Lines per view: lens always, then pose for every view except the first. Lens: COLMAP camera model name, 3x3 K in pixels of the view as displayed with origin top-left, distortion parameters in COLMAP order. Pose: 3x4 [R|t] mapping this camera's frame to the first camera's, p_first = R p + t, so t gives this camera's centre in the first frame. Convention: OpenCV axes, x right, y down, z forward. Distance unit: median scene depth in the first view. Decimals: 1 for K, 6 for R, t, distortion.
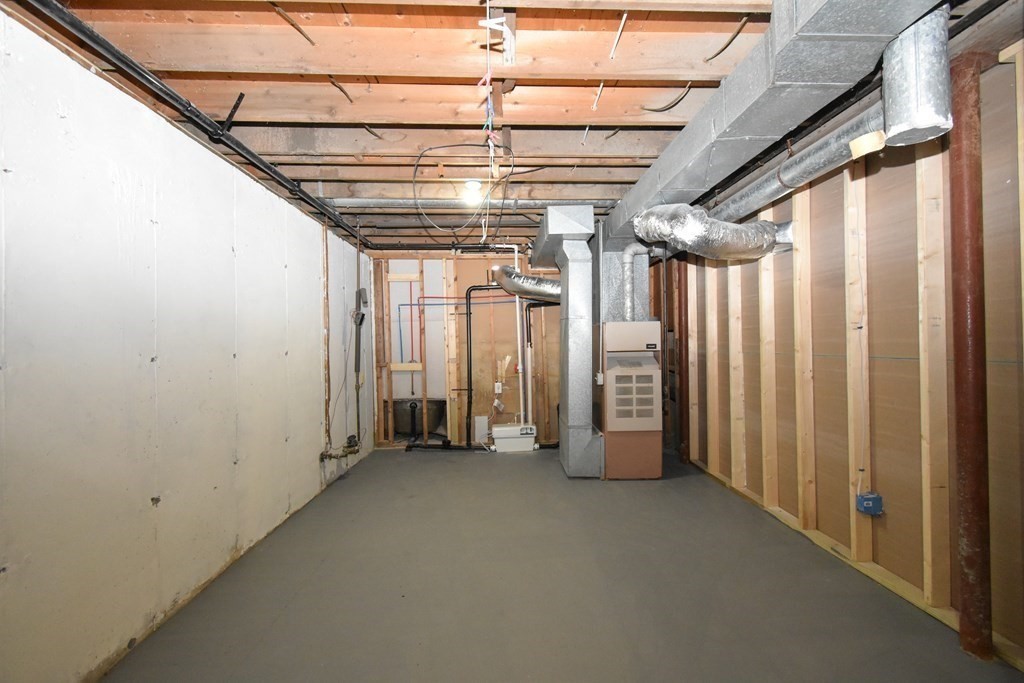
lens RADIAL K [[449.0, 0, 516.2], [0, 449.0, 337.9], [0, 0, 1]] dist [0.002684, -0.000018]
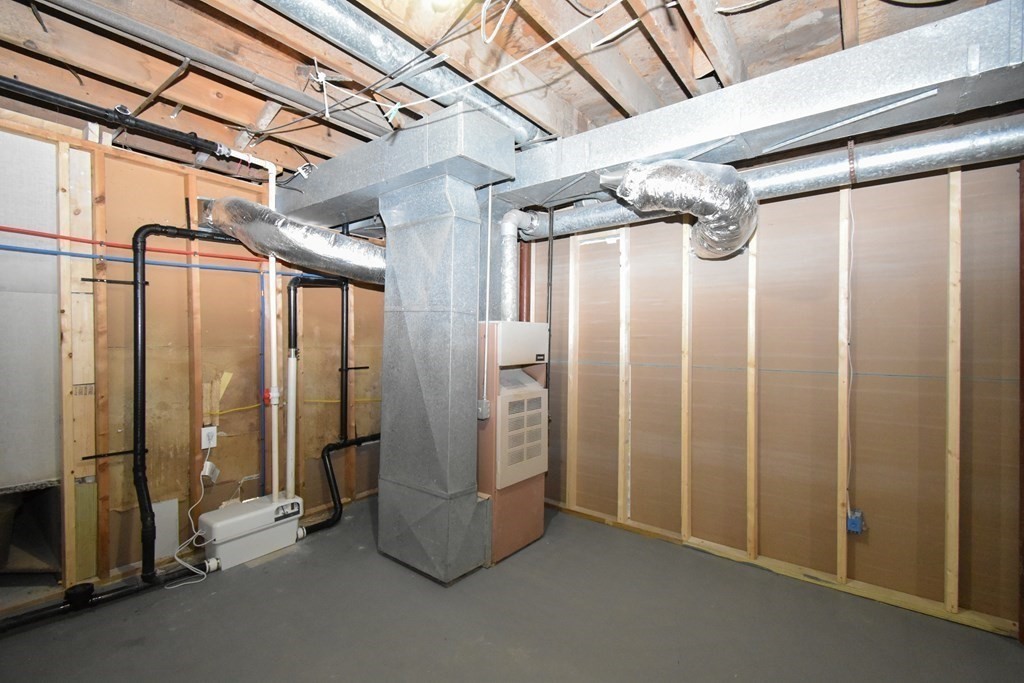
lens RADIAL K [[449.0, 0, 516.2], [0, 449.0, 337.9], [0, 0, 1]] dist [0.002684, -0.000018]
pose [[0.644024, 0.018219, 0.764789, -0.216969], [-0.025061, 0.999682, -0.002711, -0.007922], [-0.764595, -0.017420, 0.644276, 0.437445]]
